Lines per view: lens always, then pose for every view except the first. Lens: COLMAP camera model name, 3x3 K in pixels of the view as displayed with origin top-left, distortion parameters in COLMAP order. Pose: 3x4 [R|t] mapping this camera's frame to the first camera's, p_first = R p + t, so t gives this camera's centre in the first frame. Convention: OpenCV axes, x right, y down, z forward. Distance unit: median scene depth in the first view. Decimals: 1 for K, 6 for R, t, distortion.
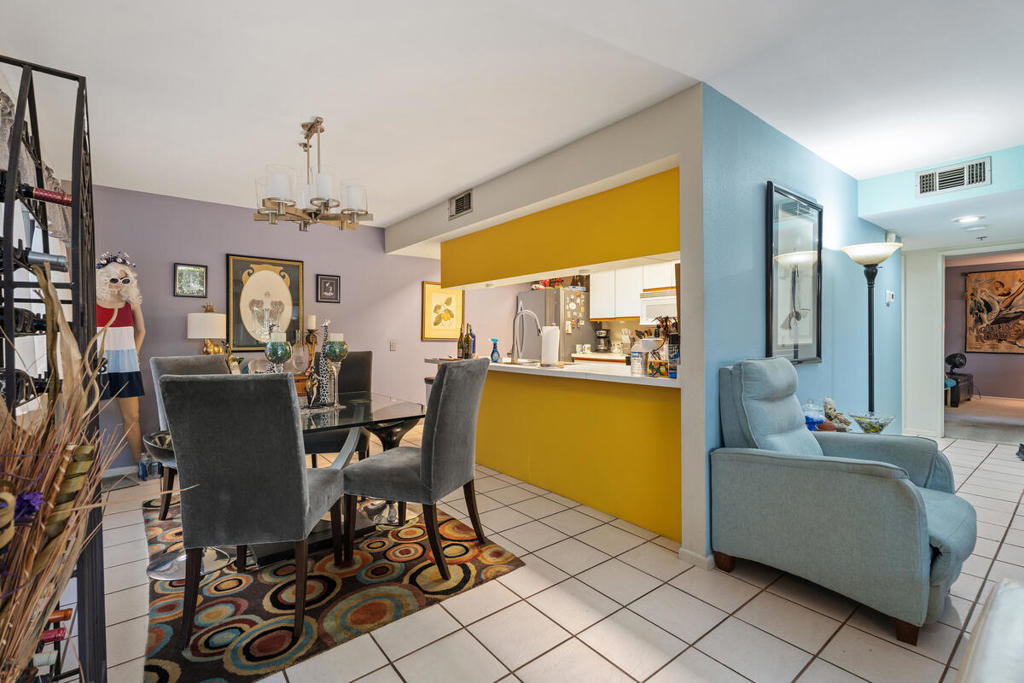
lens RADIAL K [[448.9, 0, 507.9], [0, 448.9, 339.9], [0, 0, 1]] dist [0.017228, -0.001776]
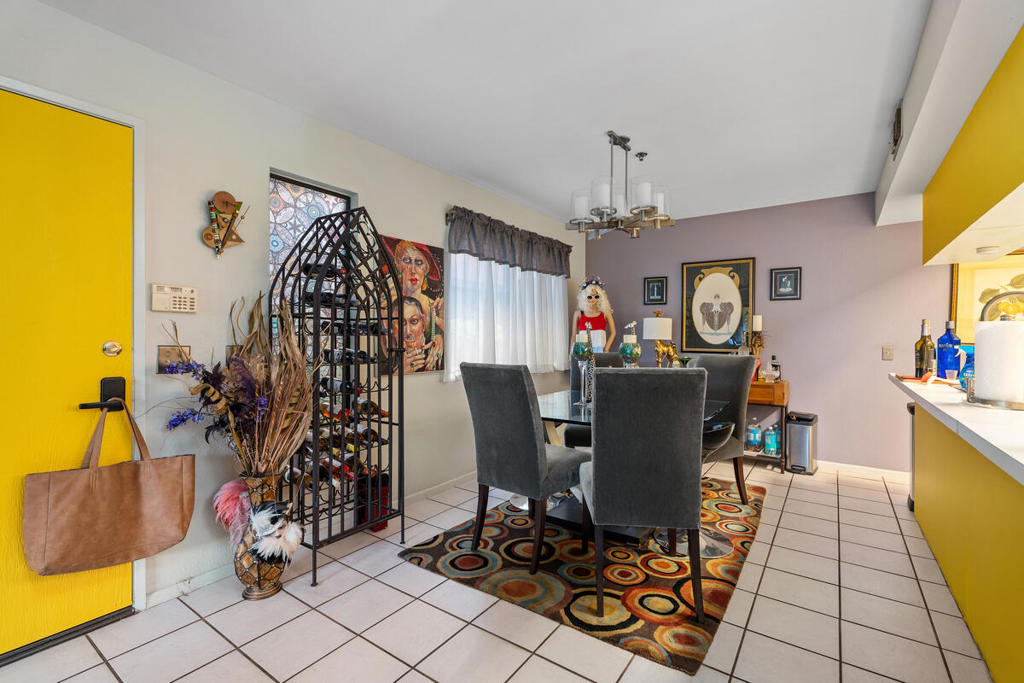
lens RADIAL K [[458.5, 0, 516.4], [0, 458.5, 339.3], [0, 0, 1]] dist [0.003894, -0.001935]
pose [[0.298221, 0.008497, -0.954459, 0.353249], [-0.016332, 0.999859, 0.003798, -0.002574], [0.954357, 0.014456, 0.298318, 0.305681]]
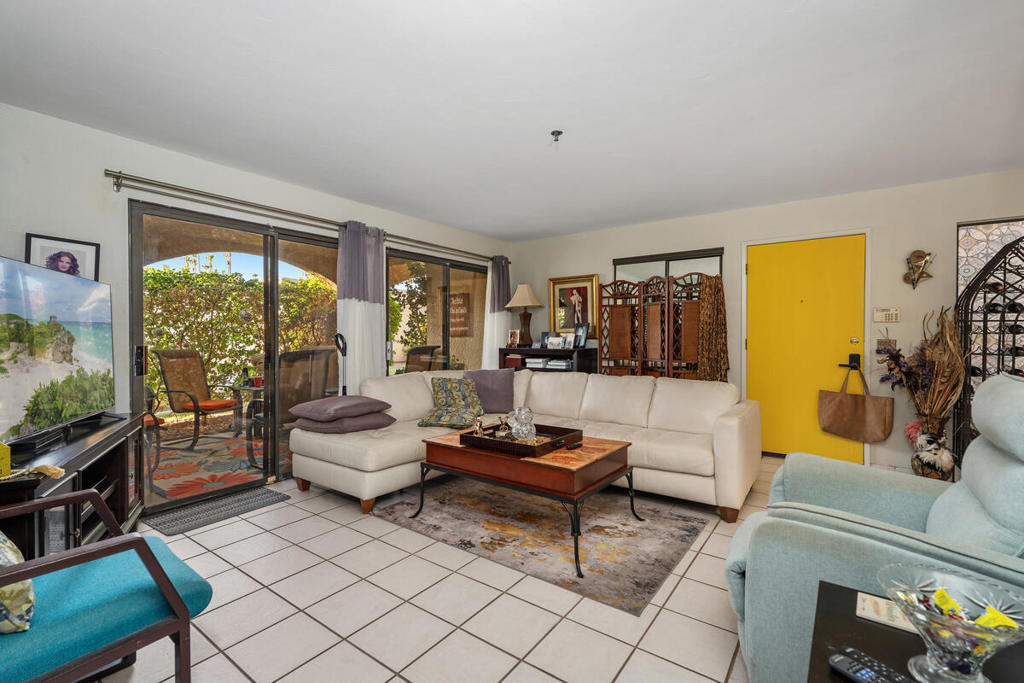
lens RADIAL K [[458.5, 0, 511.6], [0, 458.5, 334.5], [0, 0, 1]] dist [0.003894, -0.001935]
pose [[-0.960194, 0.003867, -0.279306, 0.783899], [-0.000001, 0.999904, 0.013845, -0.011689], [0.279333, 0.013294, -0.960102, 0.806583]]
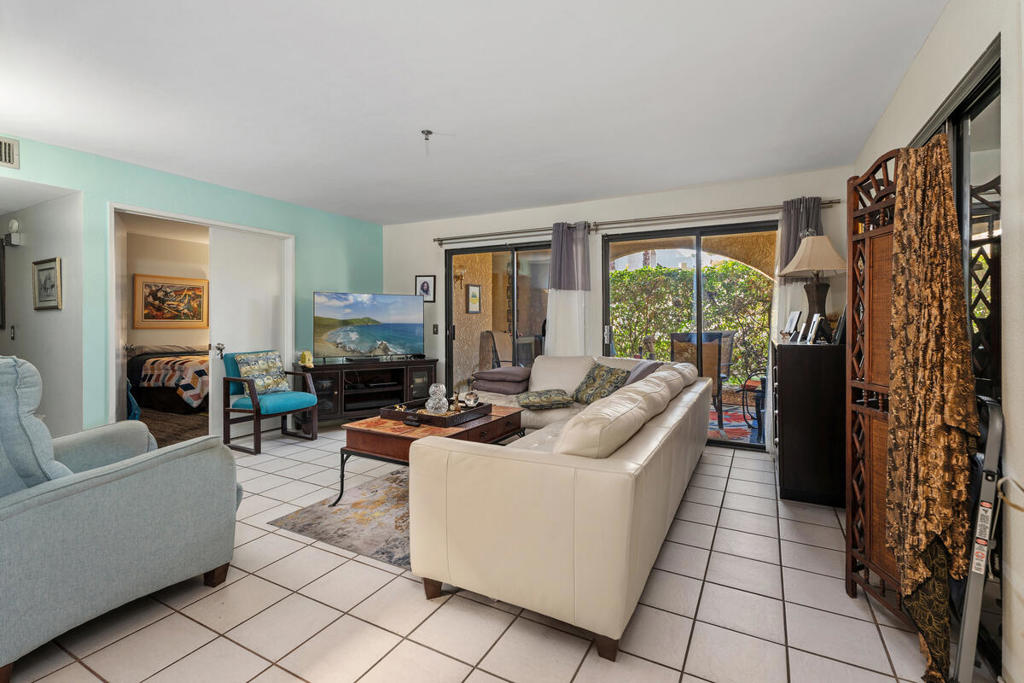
lens RADIAL K [[458.5, 0, 510.0], [0, 458.5, 325.1], [0, 0, 1]] dist [0.003894, -0.001935]
pose [[-0.405705, -0.005838, 0.913985, -0.217853], [0.014967, 0.999803, 0.013030, 0.000370], [-0.913881, 0.018966, -0.405538, 0.331396]]
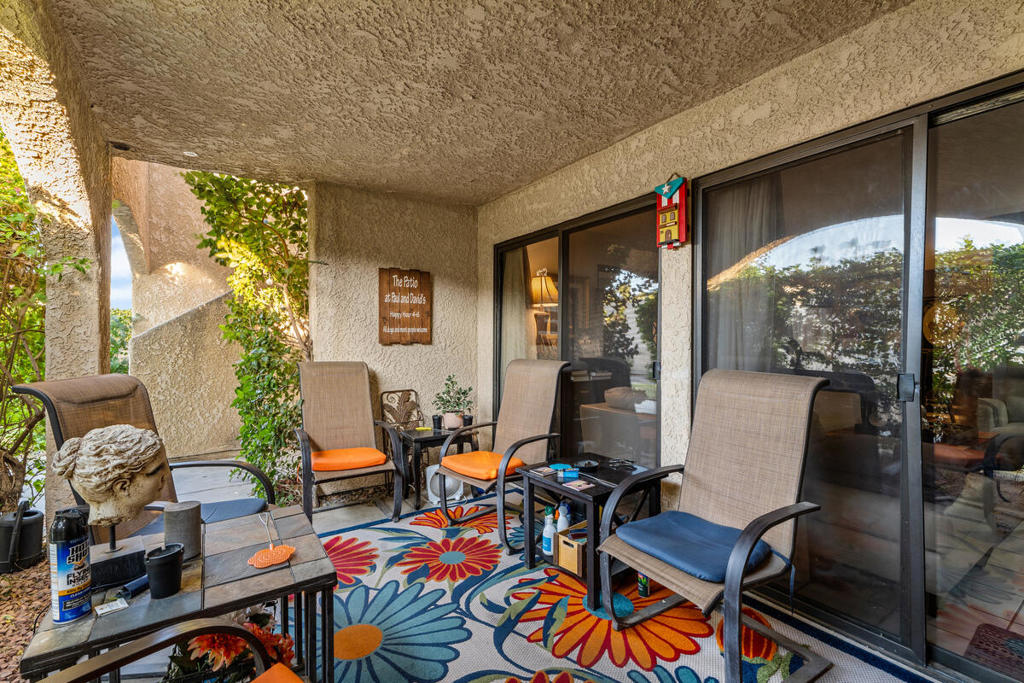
lens RADIAL K [[458.5, 0, 509.9], [0, 458.5, 342.5], [0, 0, 1]] dist [0.003894, -0.001935]
pose [[-0.067074, 0.004940, -0.997736, 1.448175], [-0.016514, 0.999845, 0.006060, 0.007167], [0.997611, 0.016883, -0.066982, -0.564277]]
